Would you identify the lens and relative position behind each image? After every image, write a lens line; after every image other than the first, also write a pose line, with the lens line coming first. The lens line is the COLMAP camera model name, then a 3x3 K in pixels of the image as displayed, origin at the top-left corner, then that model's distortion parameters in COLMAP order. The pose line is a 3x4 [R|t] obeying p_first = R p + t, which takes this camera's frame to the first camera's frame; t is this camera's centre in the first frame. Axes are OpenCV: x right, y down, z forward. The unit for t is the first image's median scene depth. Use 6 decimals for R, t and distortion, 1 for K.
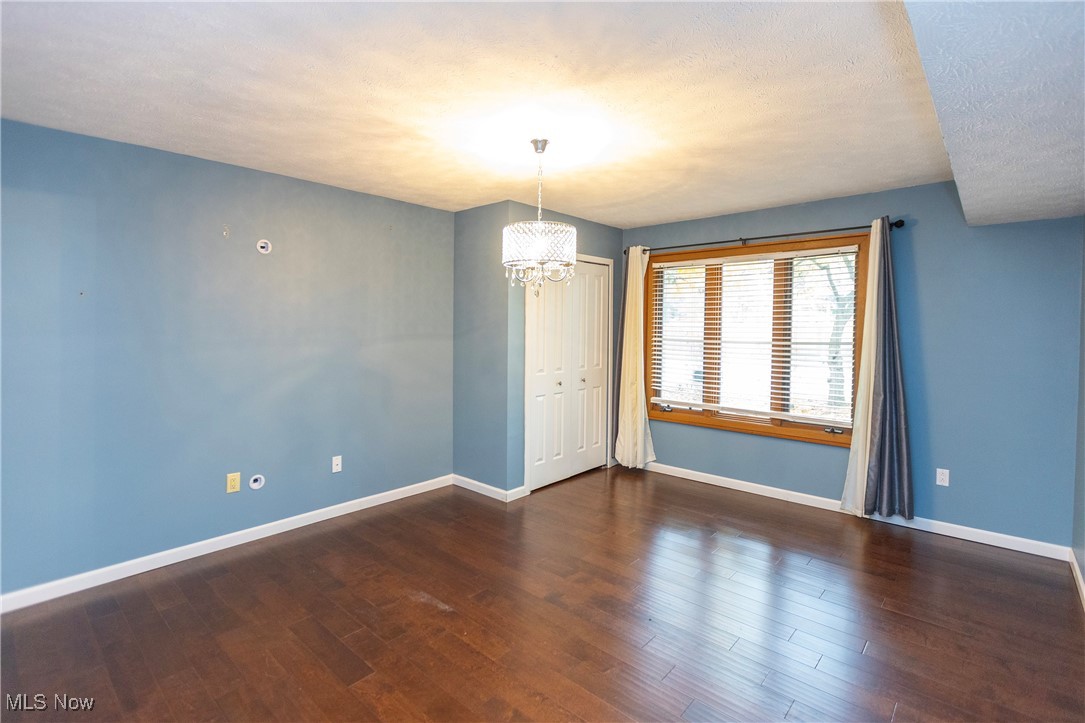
lens RADIAL K [[509.2, 0, 510.3], [0, 509.2, 343.2], [0, 0, 1]] dist [-0.016393, -0.001532]
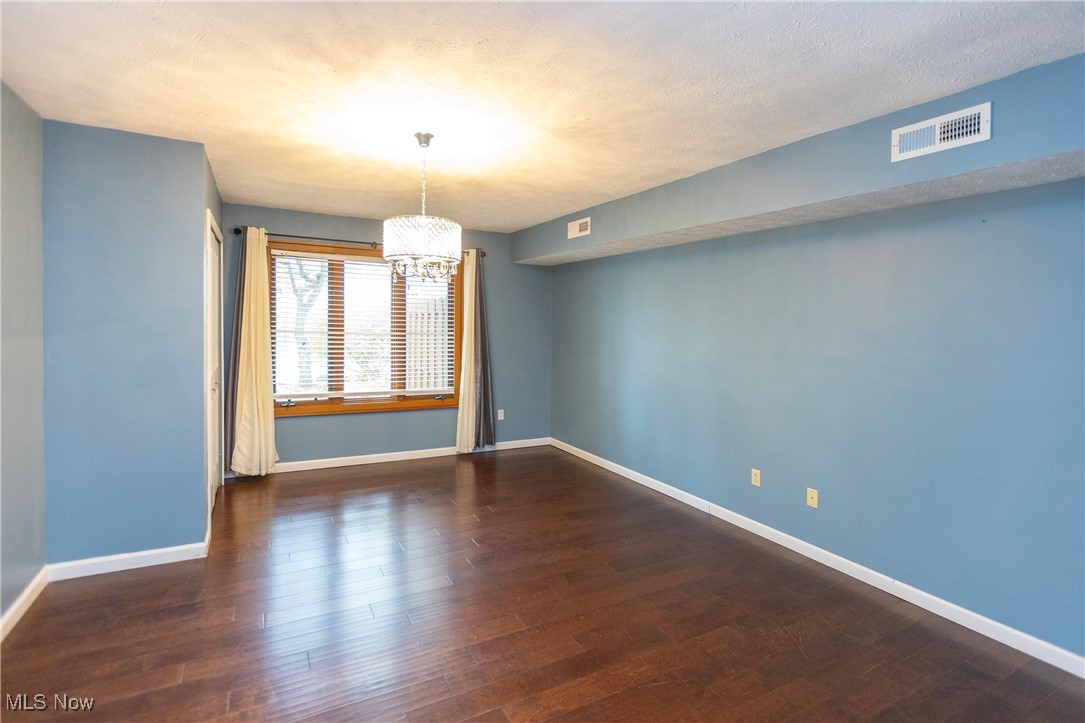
lens RADIAL K [[509.2, 0, 514.6], [0, 509.2, 331.7], [0, 0, 1]] dist [-0.016393, -0.001532]
pose [[0.324094, -0.015037, 0.945905, -0.519100], [0.008030, 0.999881, 0.013143, -0.017738], [-0.945991, 0.003336, 0.324176, 0.326212]]
